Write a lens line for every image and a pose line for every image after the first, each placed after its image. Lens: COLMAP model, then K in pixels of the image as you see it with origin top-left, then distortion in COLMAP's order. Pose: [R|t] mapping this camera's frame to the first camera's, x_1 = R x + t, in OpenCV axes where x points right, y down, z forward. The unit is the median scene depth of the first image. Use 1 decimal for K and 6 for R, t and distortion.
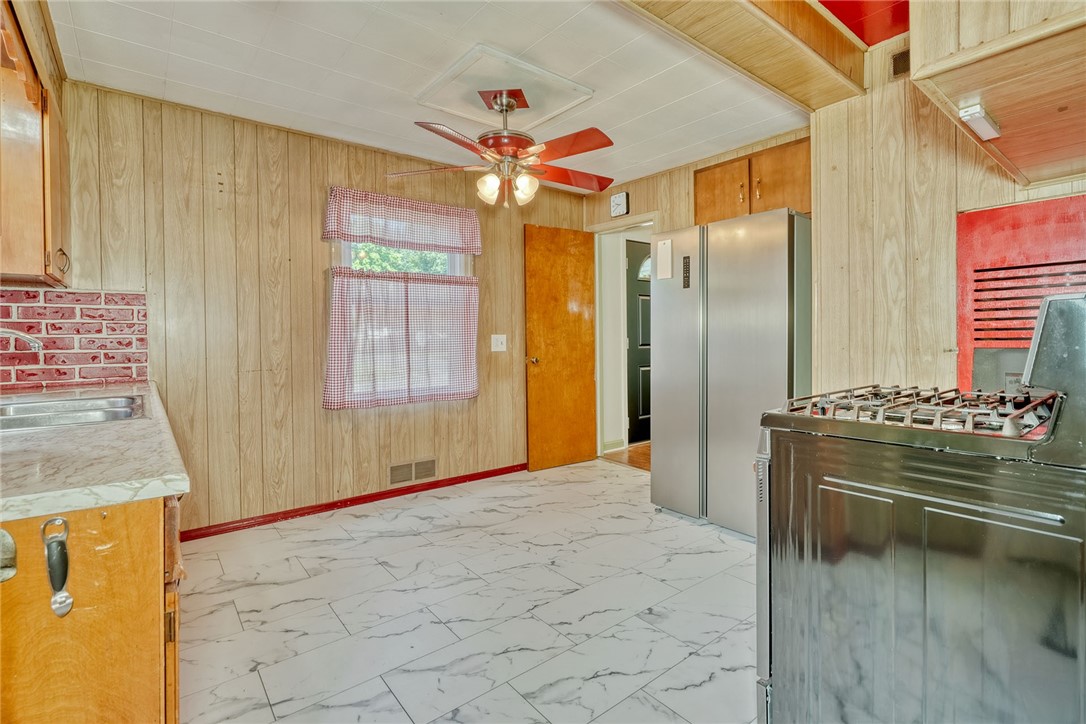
lens RADIAL K [[515.7, 0, 571.2], [0, 515.7, 344.1], [0, 0, 1]] dist [-0.000588, 0.000019]
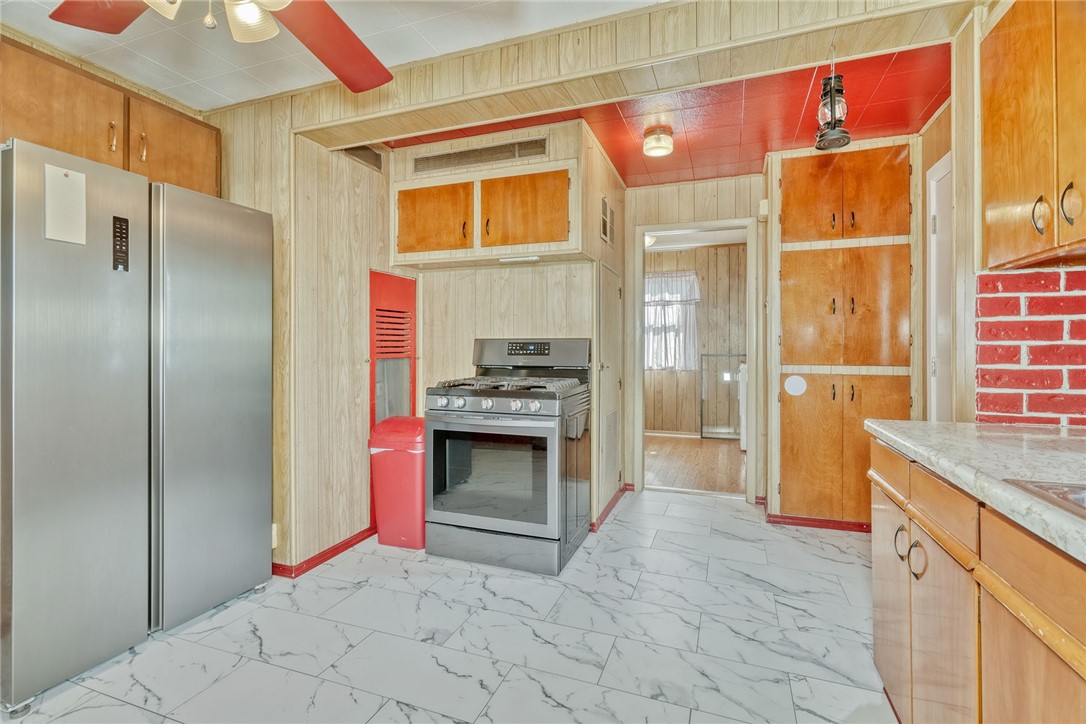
lens RADIAL K [[500.4, 0, 539.5], [0, 500.4, 347.2], [0, 0, 1]] dist [-0.004229, 0.000029]
pose [[-0.487794, 0.006748, 0.872933, -0.710791], [0.011717, 0.999931, -0.001182, -0.018045], [-0.872880, 0.009651, -0.487839, 1.185319]]
